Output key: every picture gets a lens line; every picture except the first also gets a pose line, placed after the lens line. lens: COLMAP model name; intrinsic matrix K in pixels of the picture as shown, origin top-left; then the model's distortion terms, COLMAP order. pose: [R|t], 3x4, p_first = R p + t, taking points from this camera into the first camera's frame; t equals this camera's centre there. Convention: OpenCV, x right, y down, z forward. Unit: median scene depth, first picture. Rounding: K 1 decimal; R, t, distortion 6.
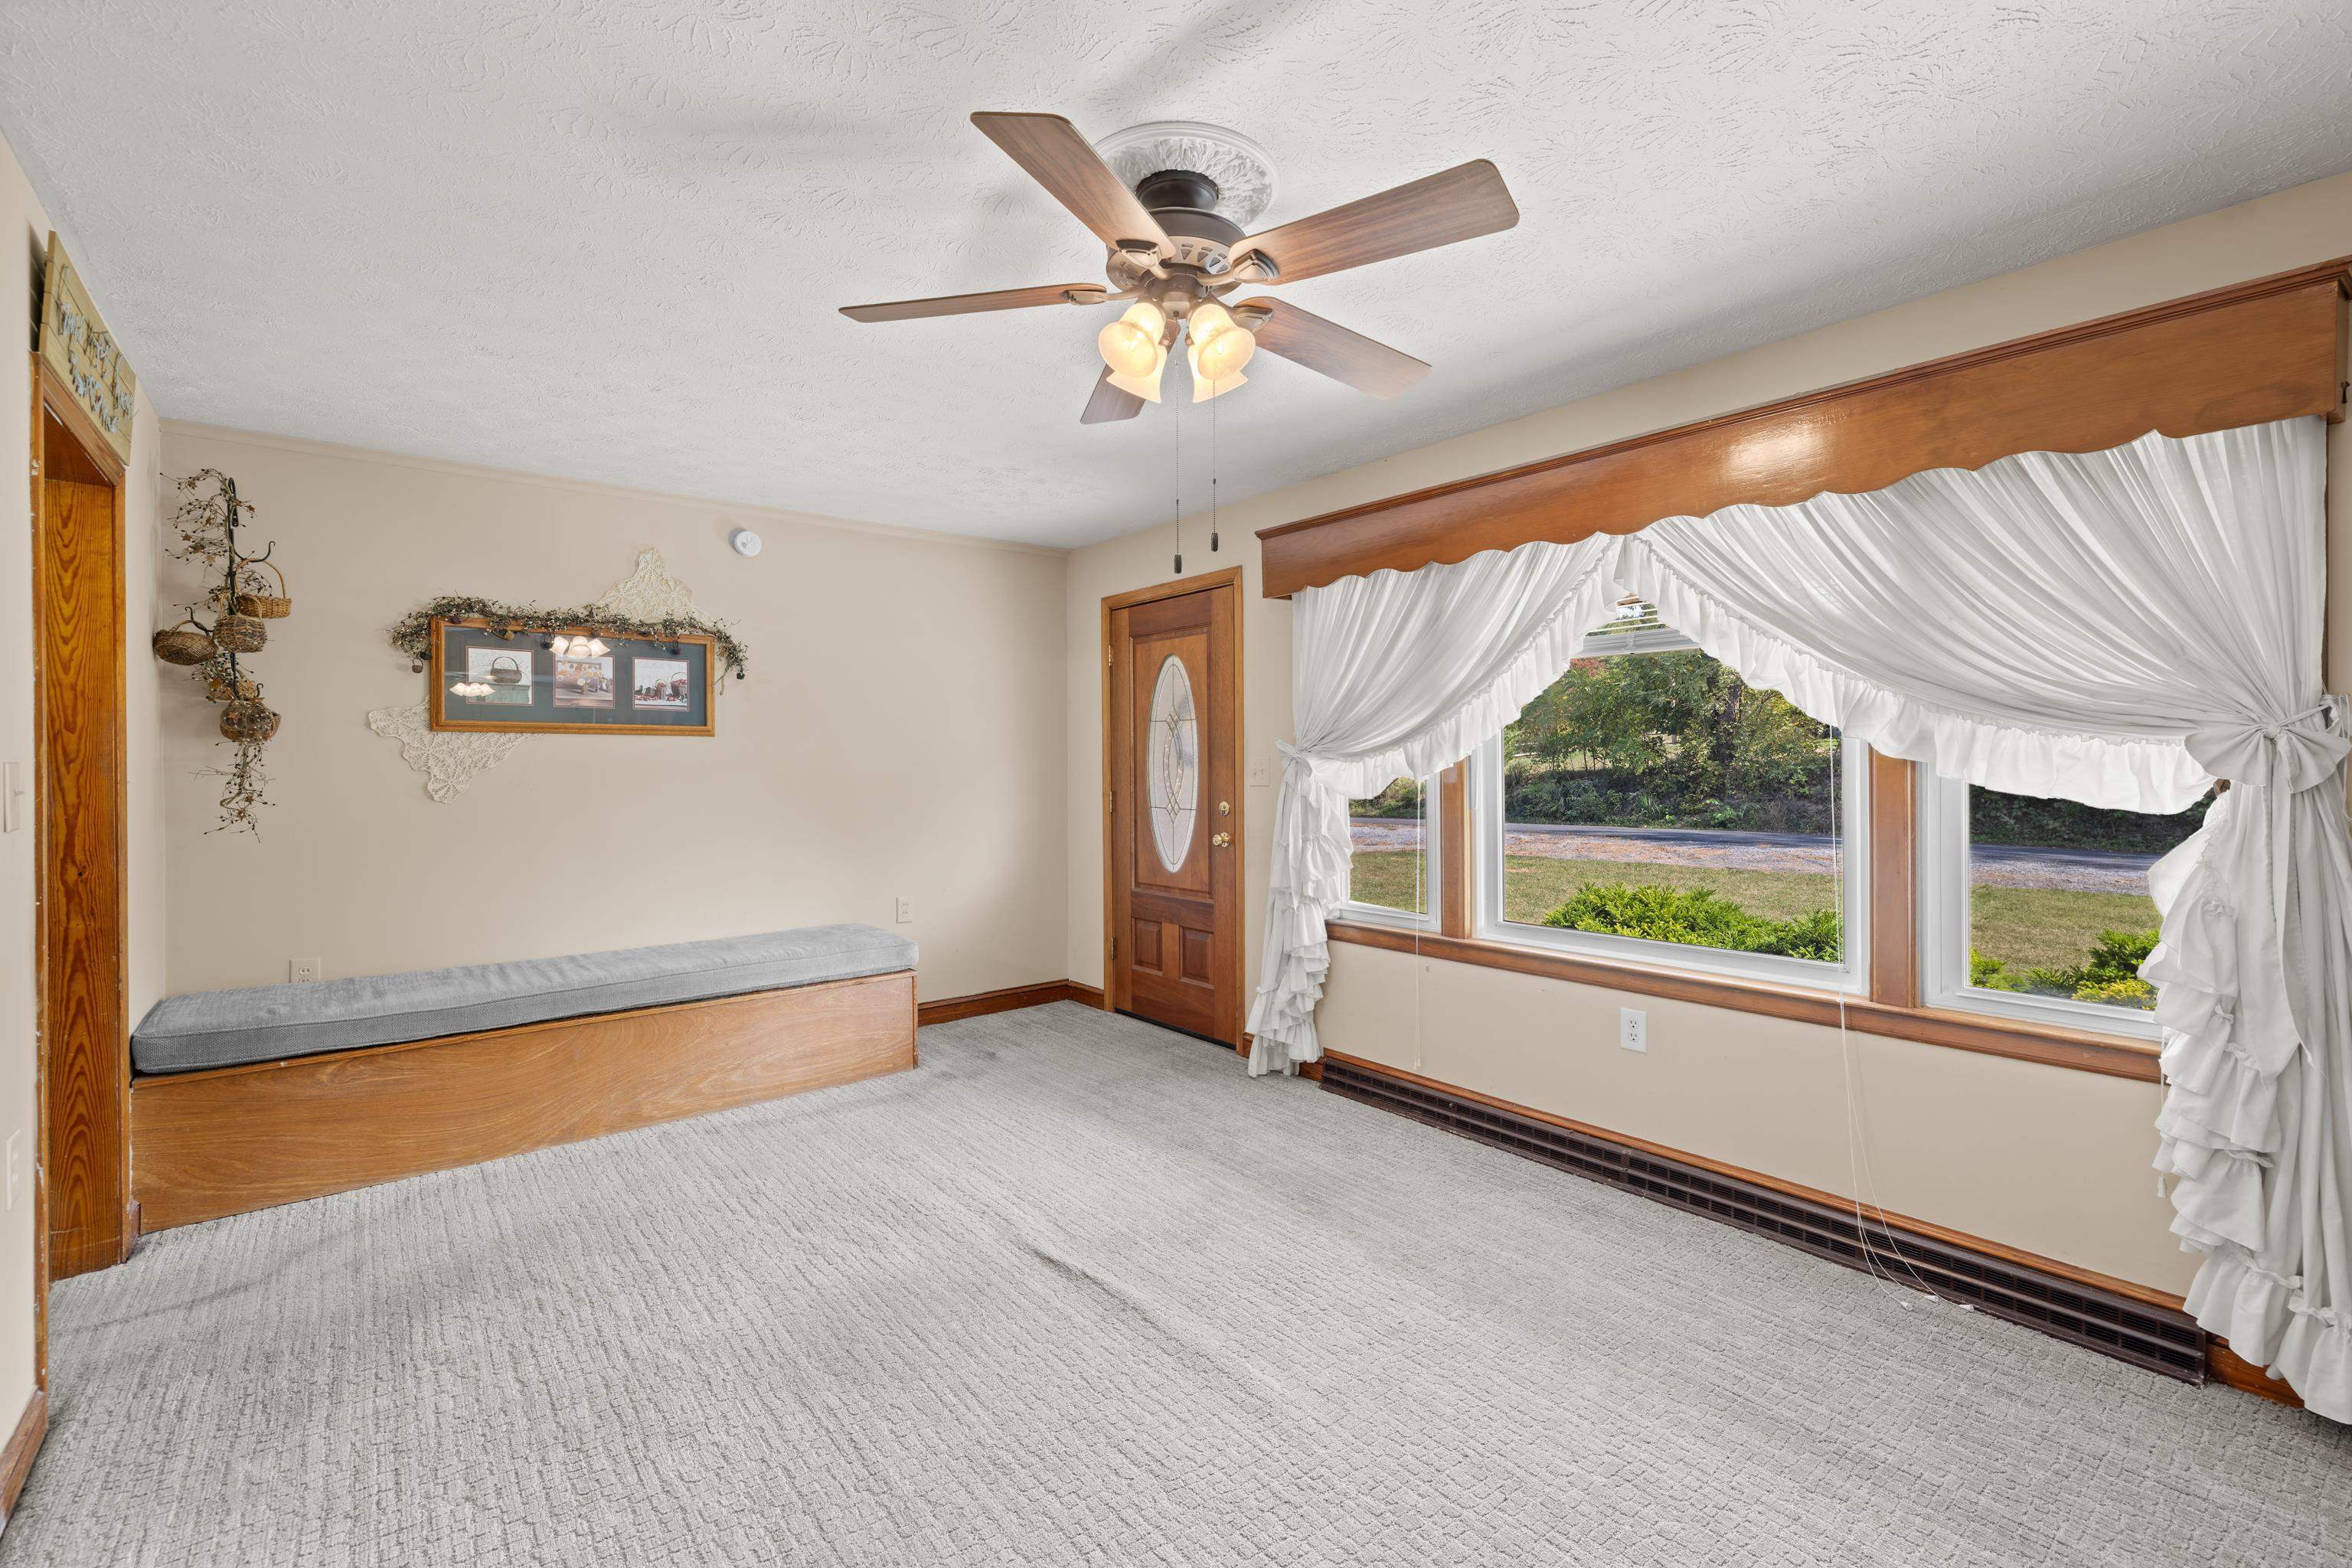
lens RADIAL K [[1020.2, 0, 1168.4], [0, 1020.2, 769.5], [0, 0, 1]] dist [0.013996, -0.000105]
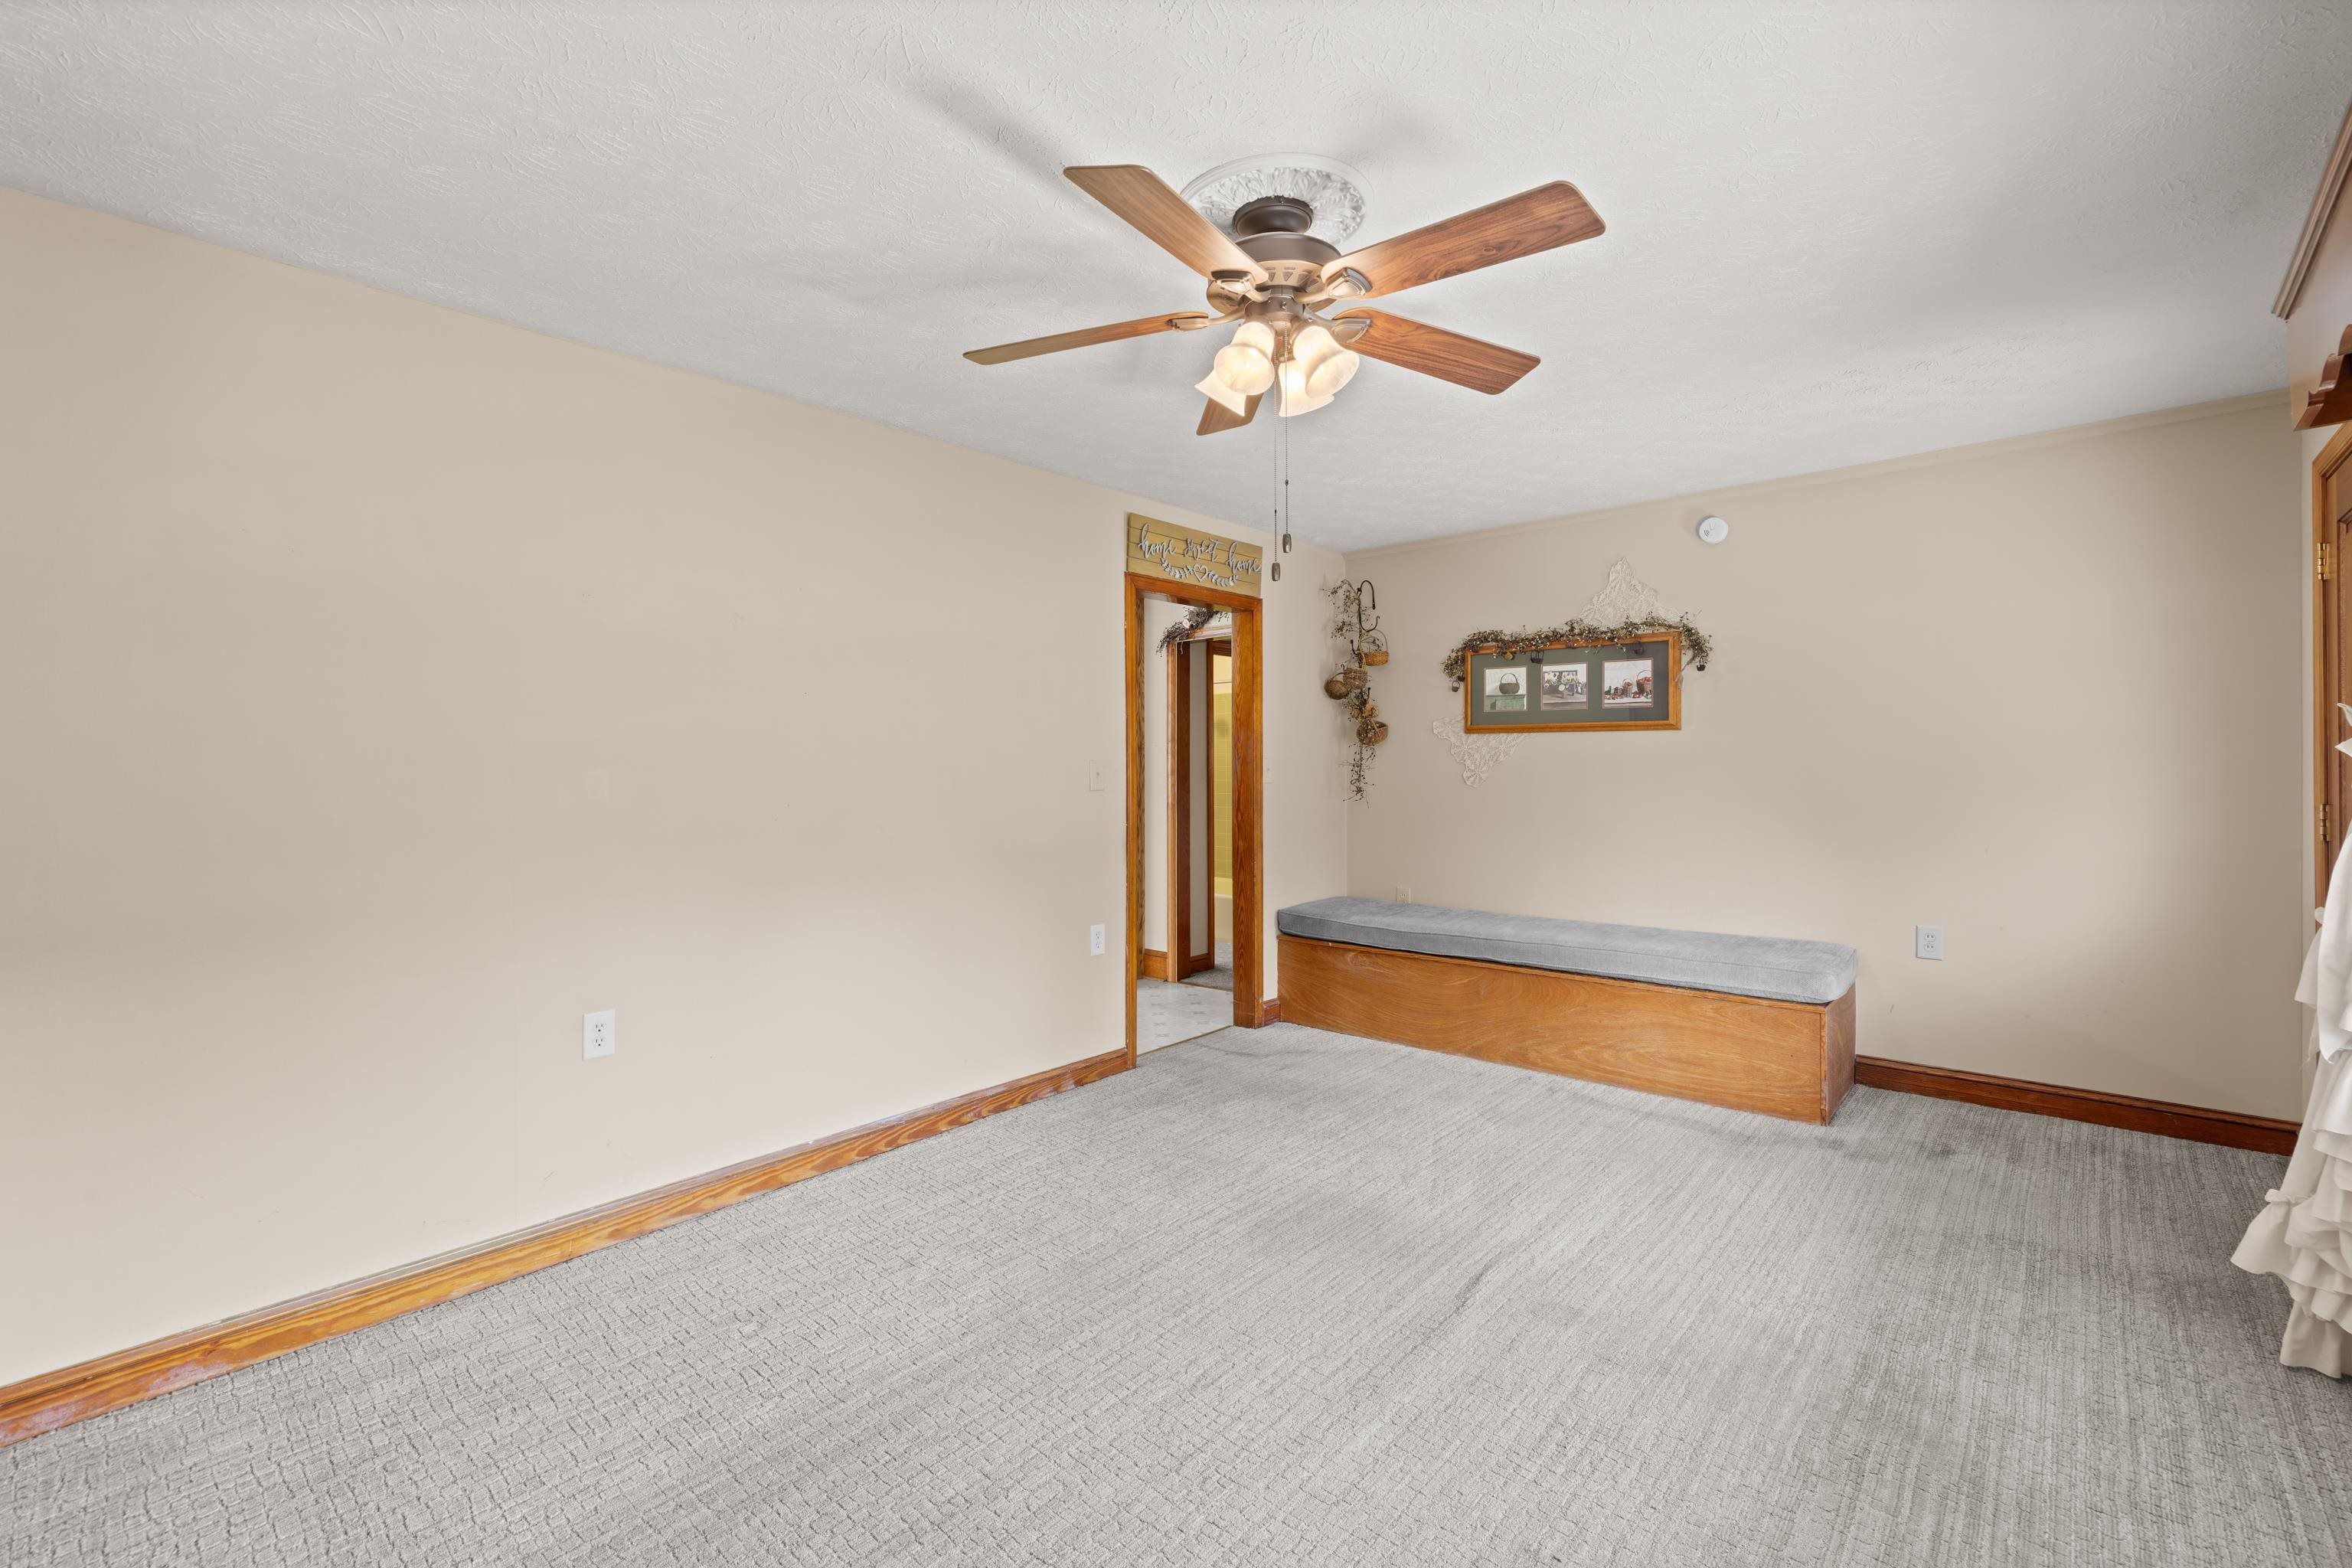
lens RADIAL K [[1020.2, 0, 1168.4], [0, 1020.2, 769.5], [0, 0, 1]] dist [0.013996, -0.000105]
pose [[0.169331, 0.010700, -0.985501, 0.536163], [0.000098, 0.999941, 0.010874, -0.004967], [0.985559, -0.001938, 0.169319, 0.379616]]
